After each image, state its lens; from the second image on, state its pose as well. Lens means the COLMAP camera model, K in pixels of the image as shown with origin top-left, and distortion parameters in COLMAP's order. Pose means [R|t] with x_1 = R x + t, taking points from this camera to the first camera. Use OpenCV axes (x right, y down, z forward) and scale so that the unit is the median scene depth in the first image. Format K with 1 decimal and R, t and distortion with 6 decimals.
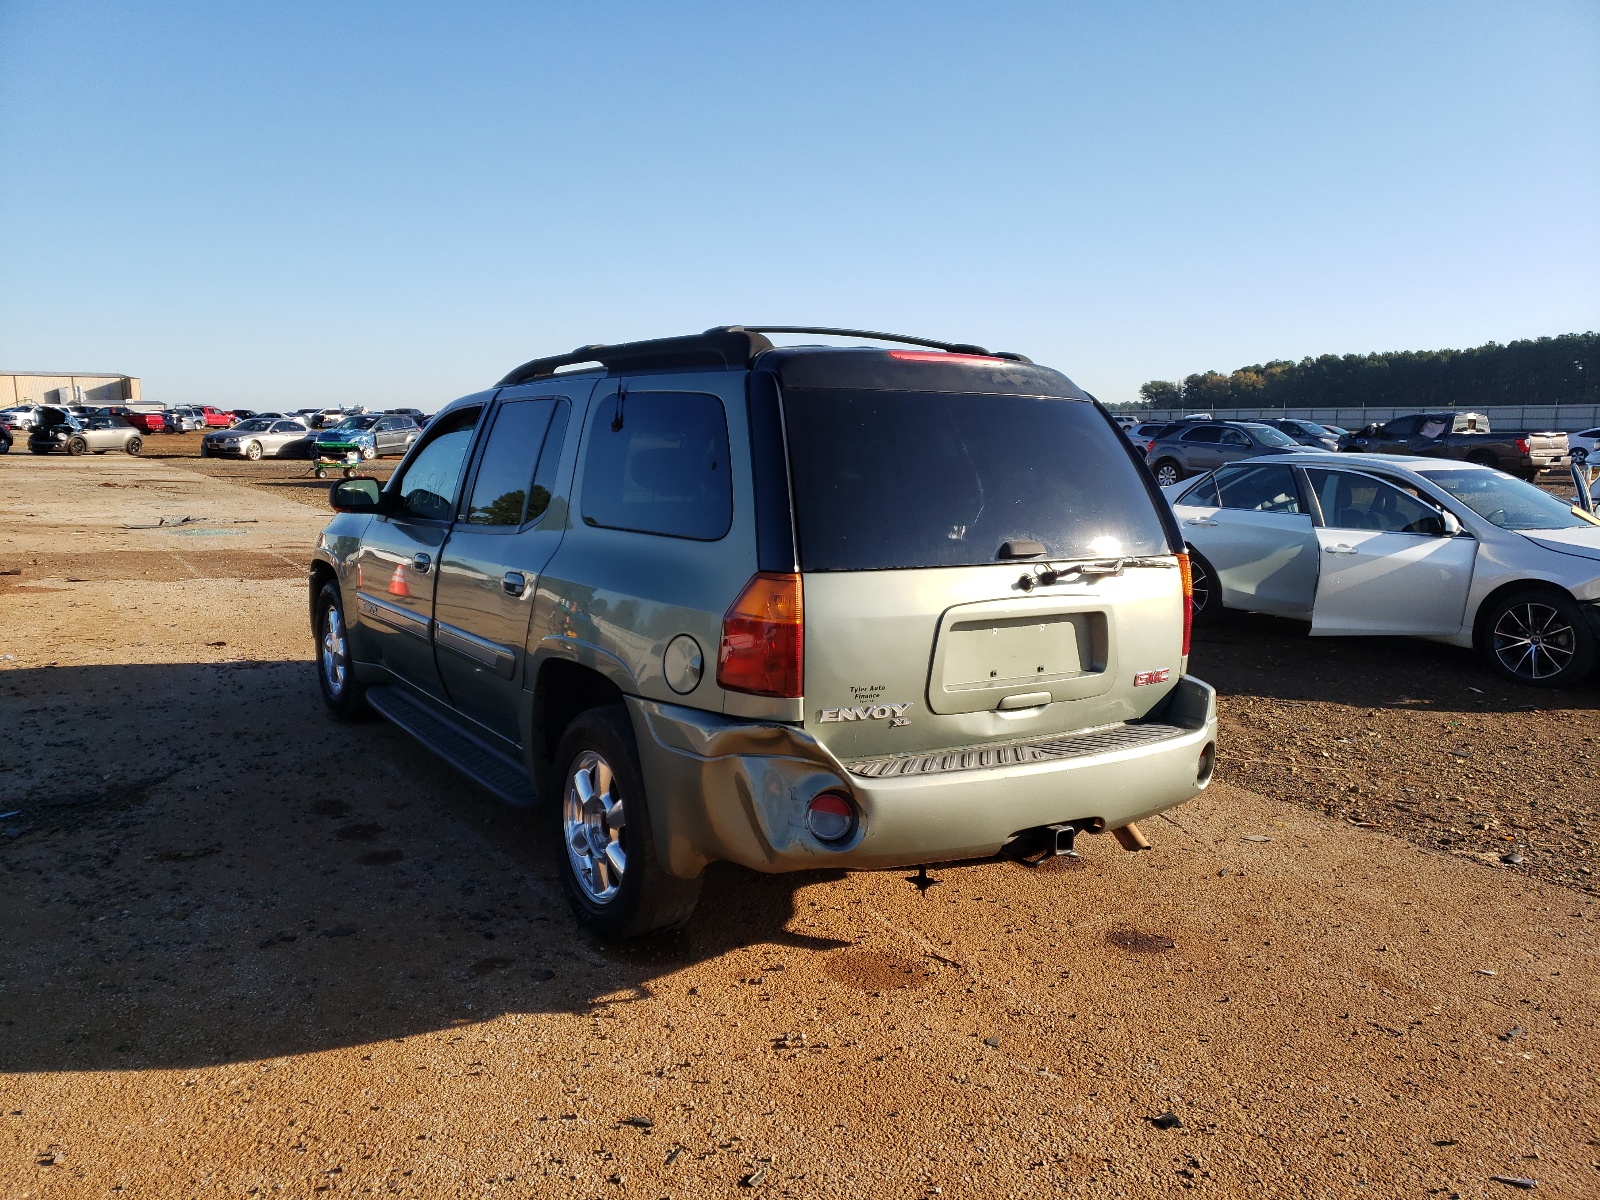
lens RADIAL K [[1195.2, 0, 814.7], [0, 1195.2, 603.1], [0, 0, 1]] dist [0.030591, 0.003622]
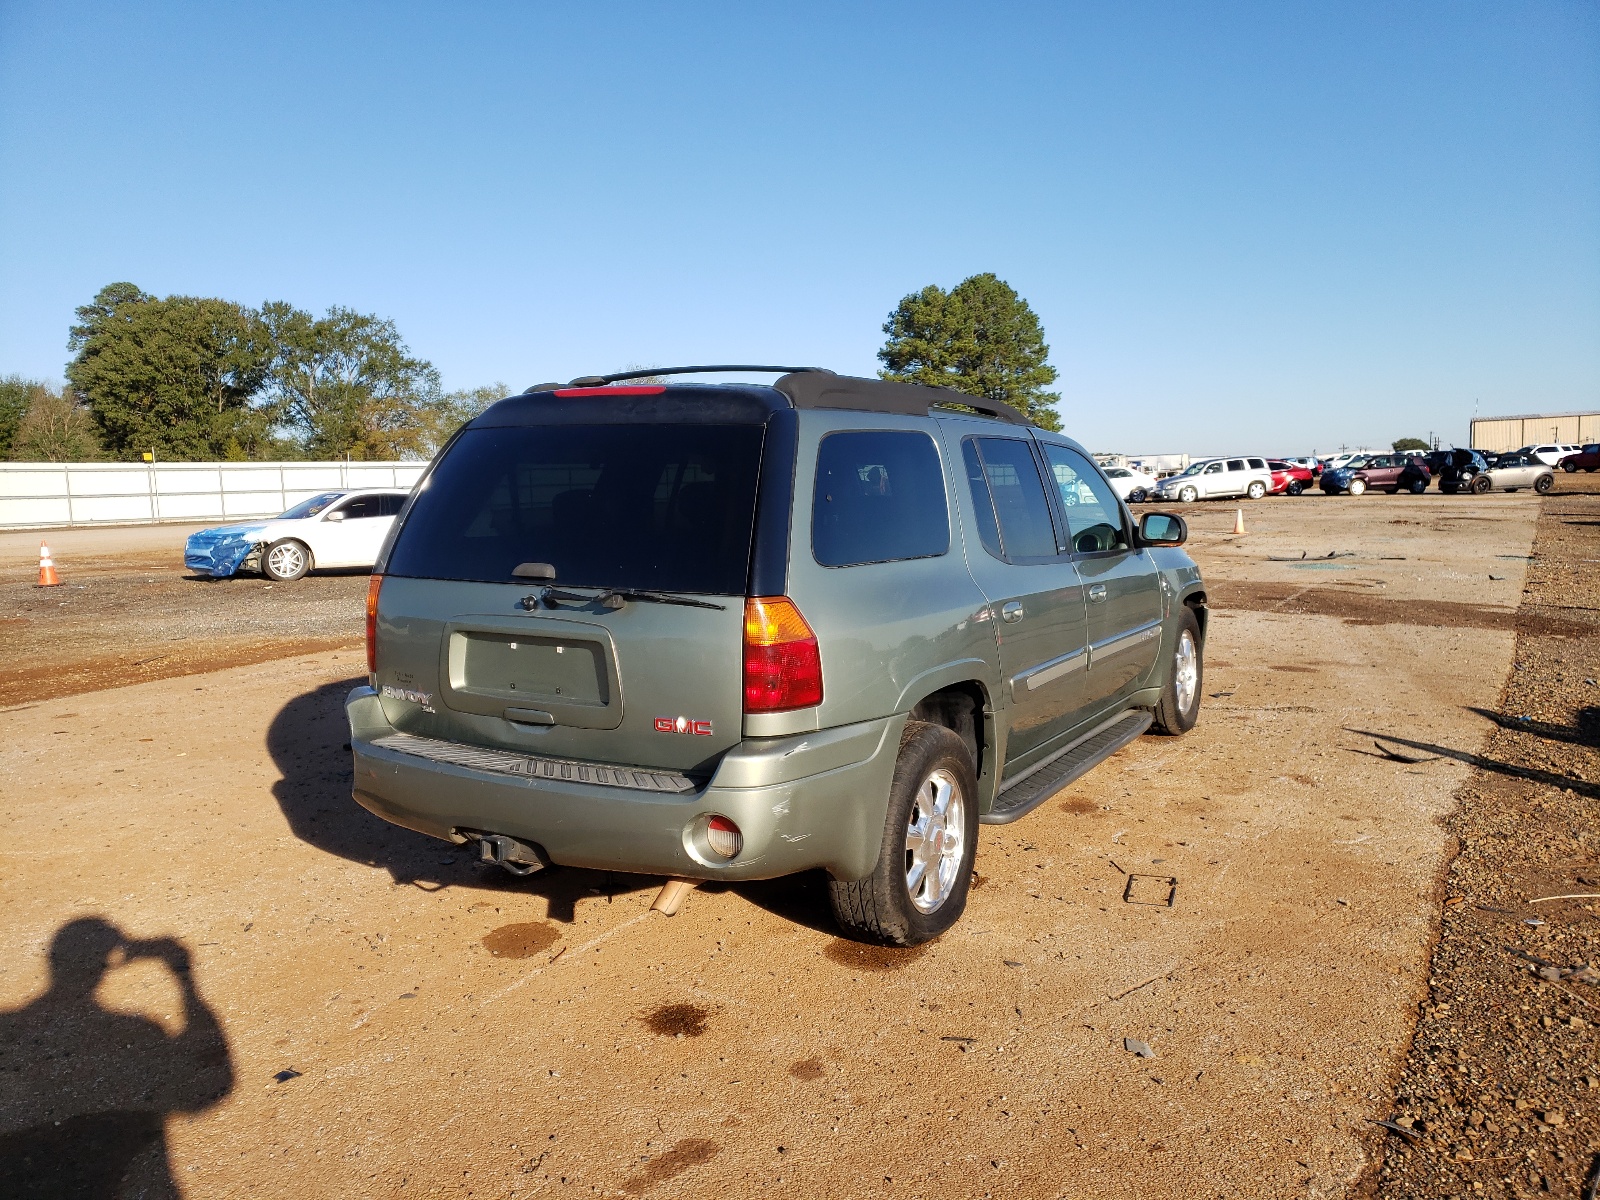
lens RADIAL K [[1195.2, 0, 797.9], [0, 1195.2, 595.4], [0, 0, 1]] dist [0.030591, 0.003622]
pose [[0.446085, 0.062308, -0.892819, 1.182583], [-0.096045, 0.995146, 0.021461, -0.067323], [0.889822, 0.076178, 0.449904, 0.711196]]
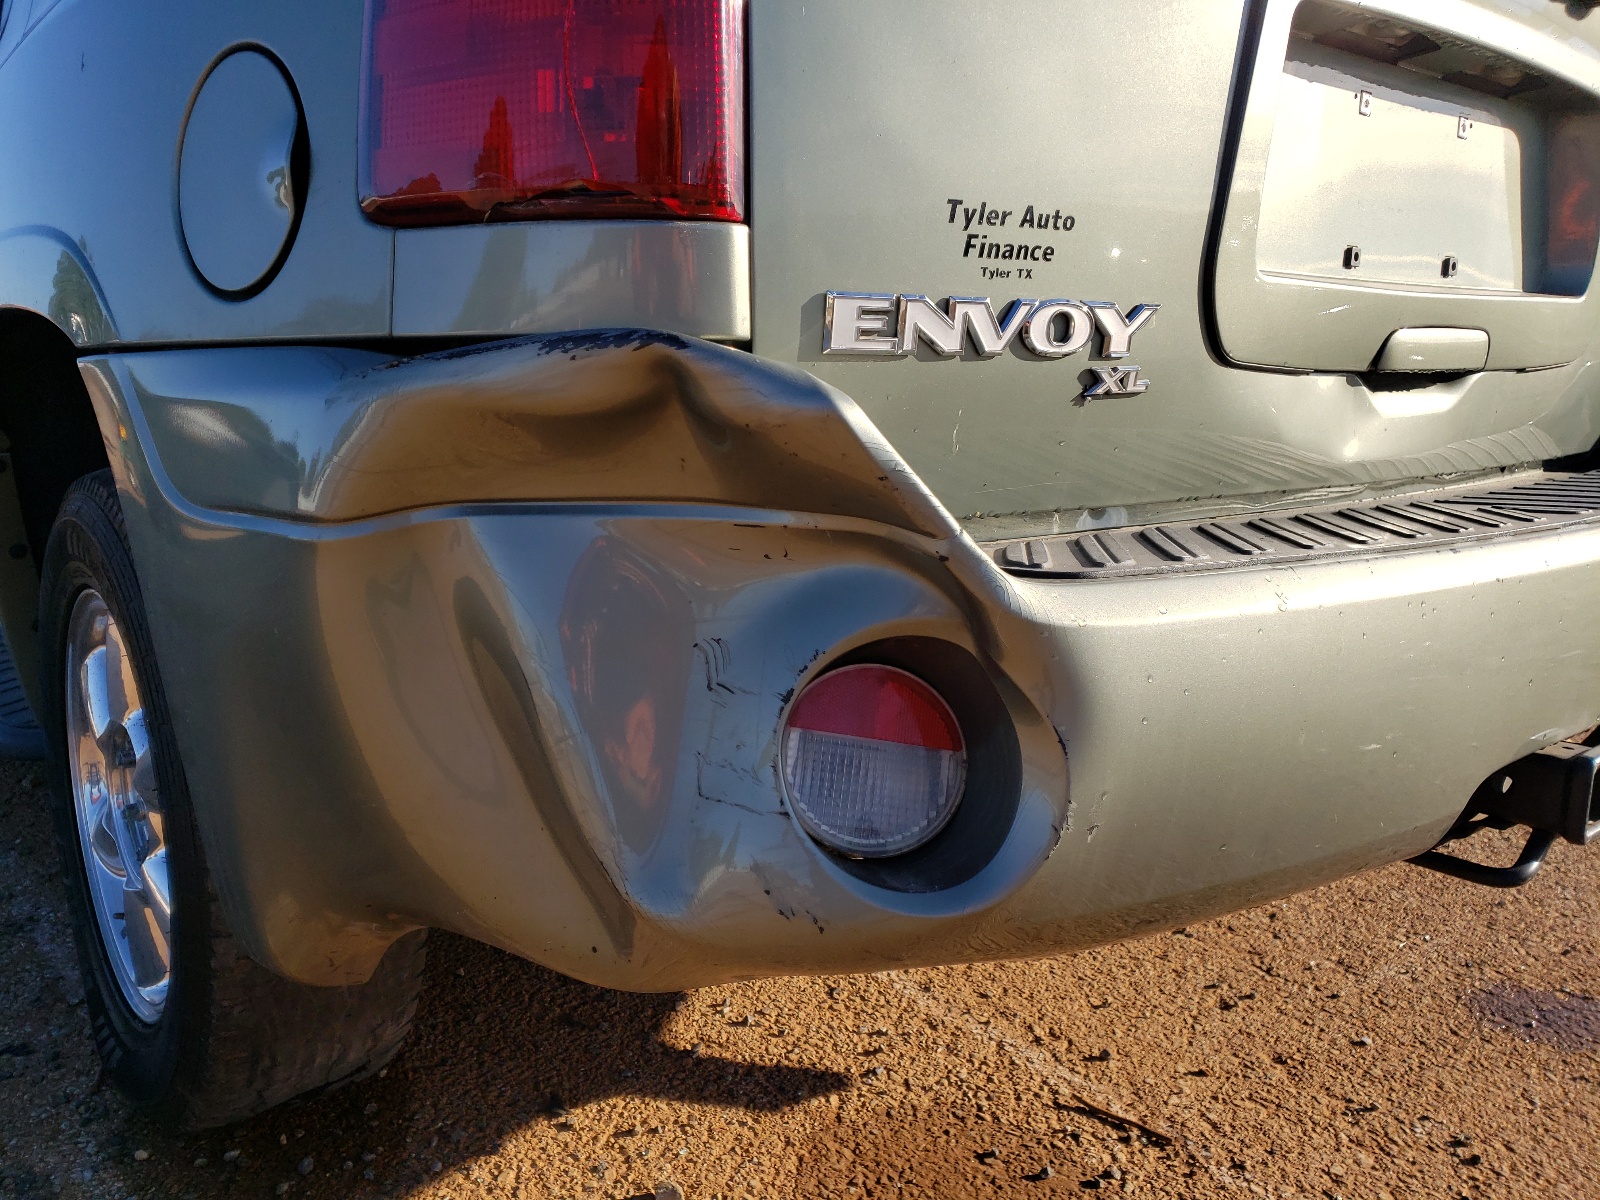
lens RADIAL K [[1195.2, 0, 790.9], [0, 1195.2, 612.6], [0, 0, 1]] dist [0.030591, 0.003622]
pose [[0.993823, -0.034553, 0.105460, -0.024264], [0.026098, 0.996410, 0.080531, 0.115442], [-0.107864, -0.077281, 0.991157, 0.681565]]
